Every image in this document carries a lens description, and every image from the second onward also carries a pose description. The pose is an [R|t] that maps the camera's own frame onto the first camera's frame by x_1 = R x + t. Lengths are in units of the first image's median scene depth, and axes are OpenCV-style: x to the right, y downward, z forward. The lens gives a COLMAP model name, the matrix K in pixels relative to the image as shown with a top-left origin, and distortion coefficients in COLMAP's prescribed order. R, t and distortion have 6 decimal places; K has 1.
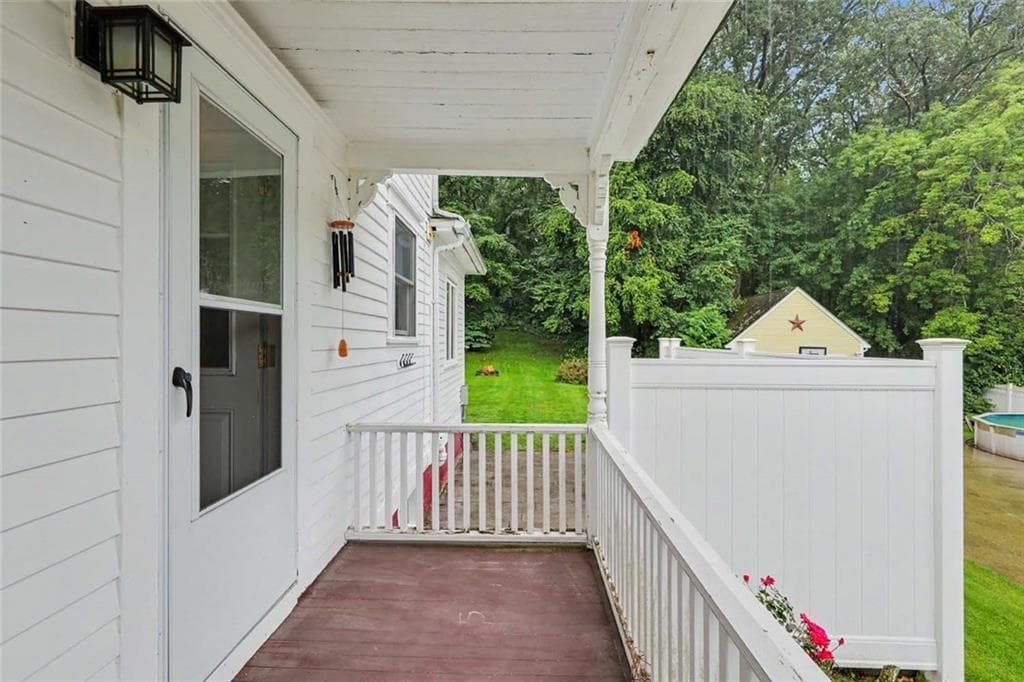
lens RADIAL K [[487.8, 0, 508.3], [0, 487.8, 337.3], [0, 0, 1]] dist [0.018150, 0.000025]
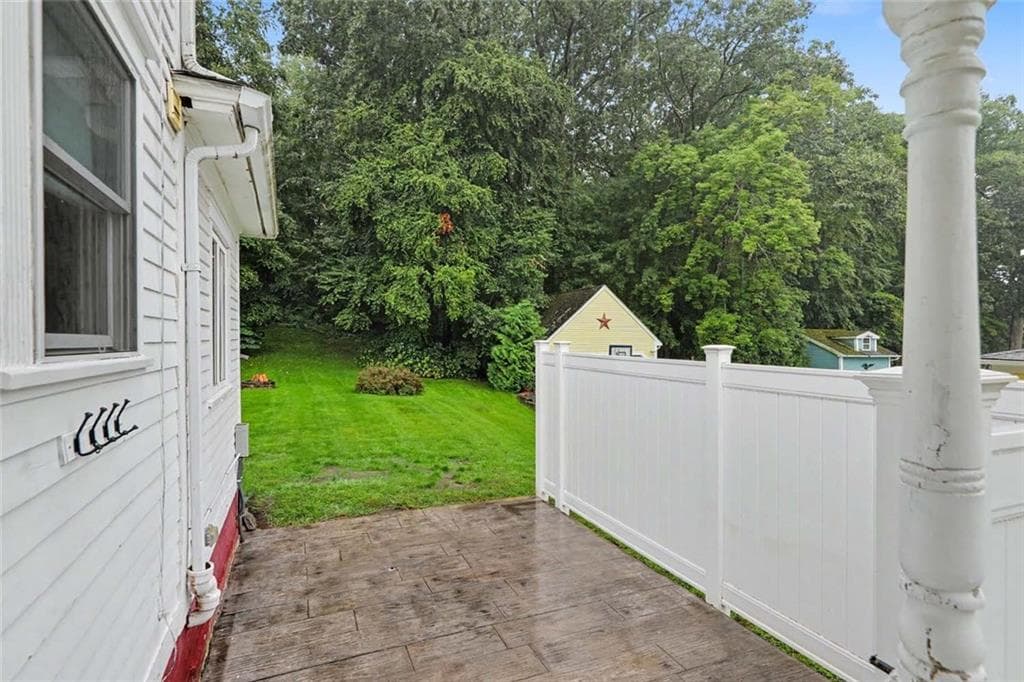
lens RADIAL K [[521.3, 0, 507.0], [0, 521.3, 339.2], [0, 0, 1]] dist [0.006066, -0.000132]
pose [[0.913711, -0.005393, 0.406328, -0.019855], [0.001827, 0.999956, 0.009164, -0.002899], [-0.406360, -0.007631, 0.913681, 0.110687]]
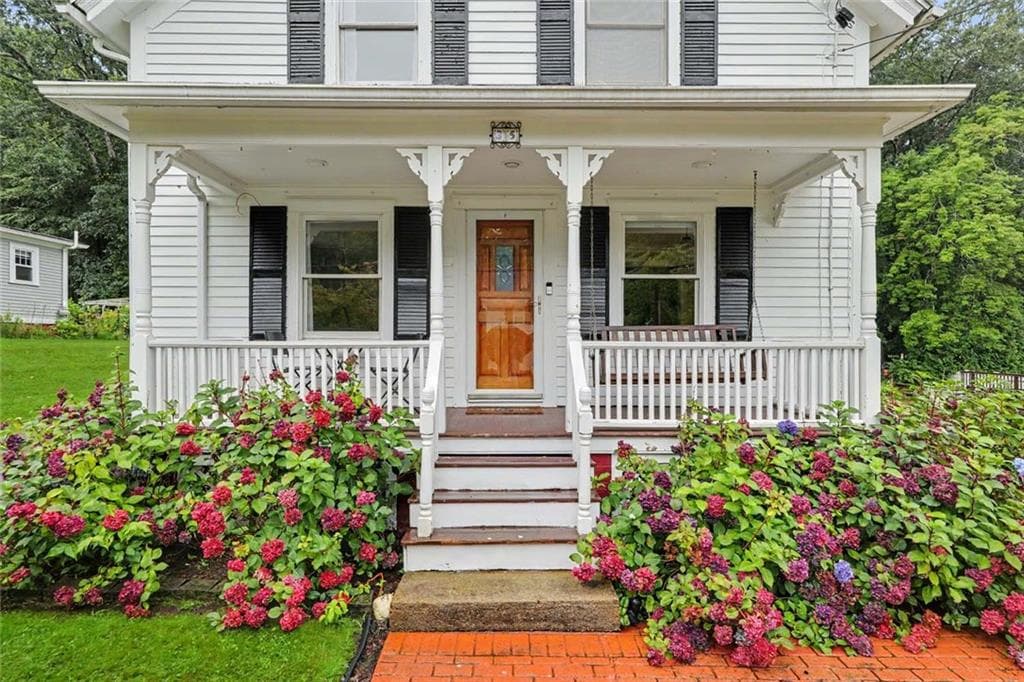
lens RADIAL K [[532.6, 0, 512.1], [0, 532.6, 344.3], [0, 0, 1]] dist [0.027596, 0.000570]
pose [[0.999575, 0.002189, 0.029068, -0.193070], [-0.002471, 0.999950, 0.009672, 0.015690], [-0.029046, -0.009740, 0.999531, -0.350901]]
